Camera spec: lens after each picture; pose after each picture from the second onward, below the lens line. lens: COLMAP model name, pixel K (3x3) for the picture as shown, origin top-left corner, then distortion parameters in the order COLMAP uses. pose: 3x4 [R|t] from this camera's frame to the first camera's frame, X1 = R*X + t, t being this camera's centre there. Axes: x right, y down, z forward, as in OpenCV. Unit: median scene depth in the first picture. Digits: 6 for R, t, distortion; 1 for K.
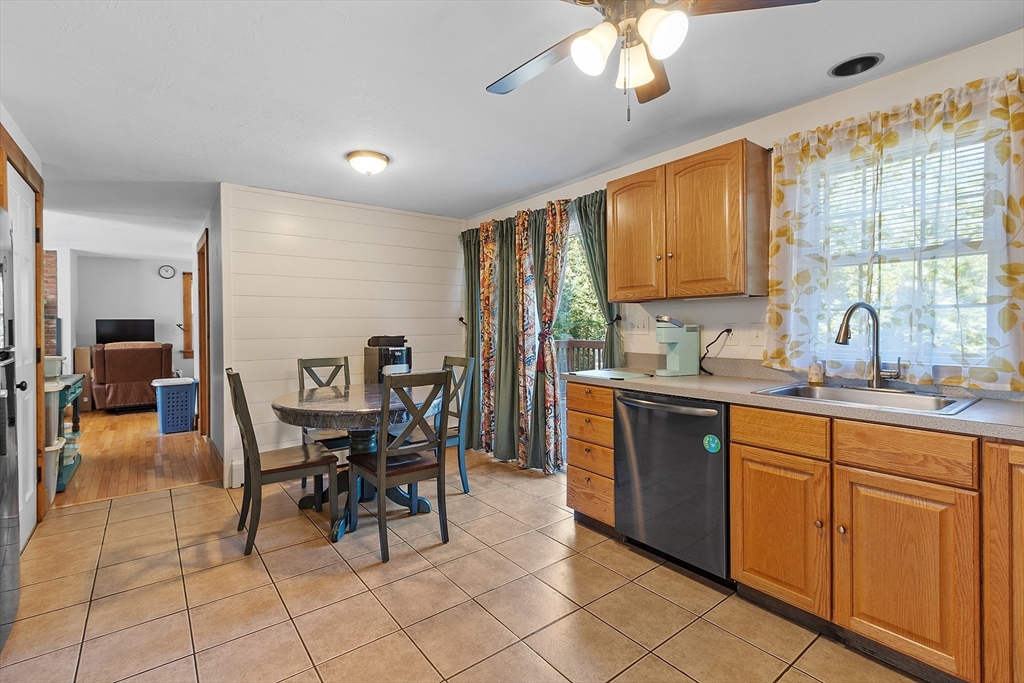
lens RADIAL K [[463.2, 0, 492.0], [0, 463.2, 330.2], [0, 0, 1]] dist [0.004053, -0.000769]
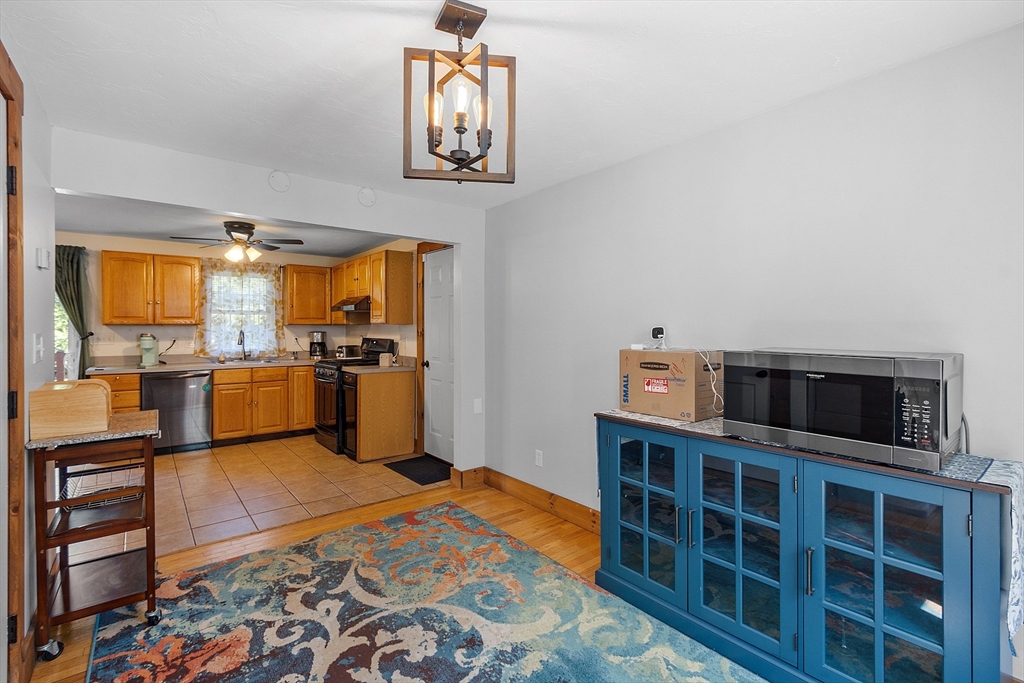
lens RADIAL K [[456.9, 0, 499.5], [0, 456.9, 332.4], [0, 0, 1]] dist [0.002355, -0.000941]
pose [[-0.026470, -0.000398, 0.999650, -1.725595], [0.013034, 0.999915, 0.000743, -0.021736], [-0.999565, 0.013049, -0.026462, -0.415492]]
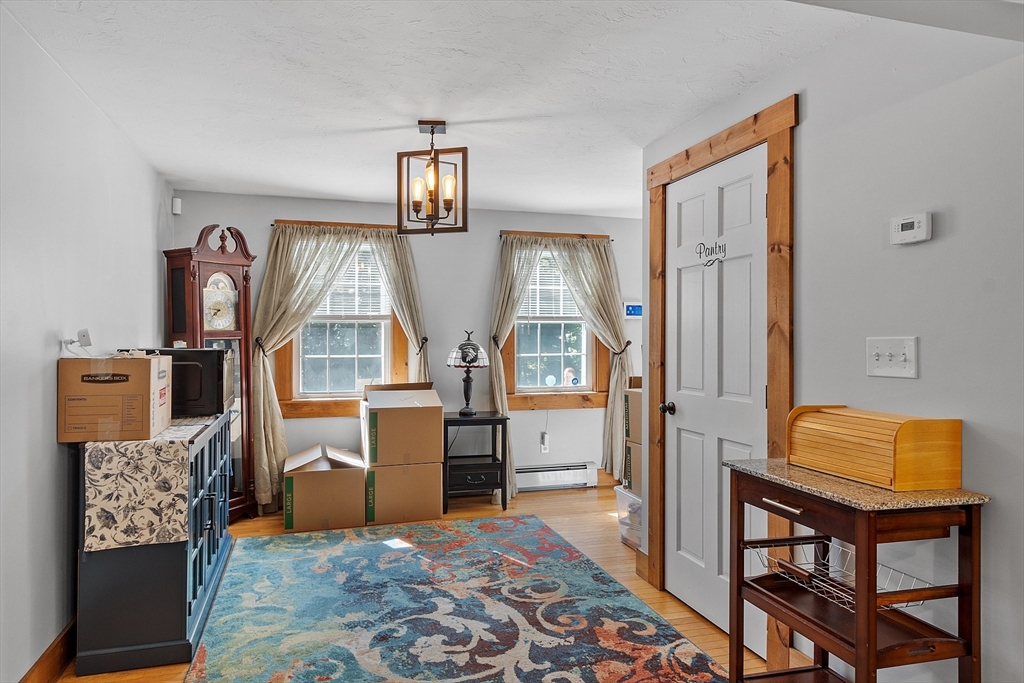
lens RADIAL K [[632.5, 0, 497.7], [0, 632.5, 338.0], [0, 0, 1]] dist [0.012771, -0.006815]
pose [[-0.341466, 0.010916, -0.939831, 0.084570], [-0.011954, 0.999801, 0.015956, -0.036592], [0.939818, 0.016683, -0.341268, 0.195337]]
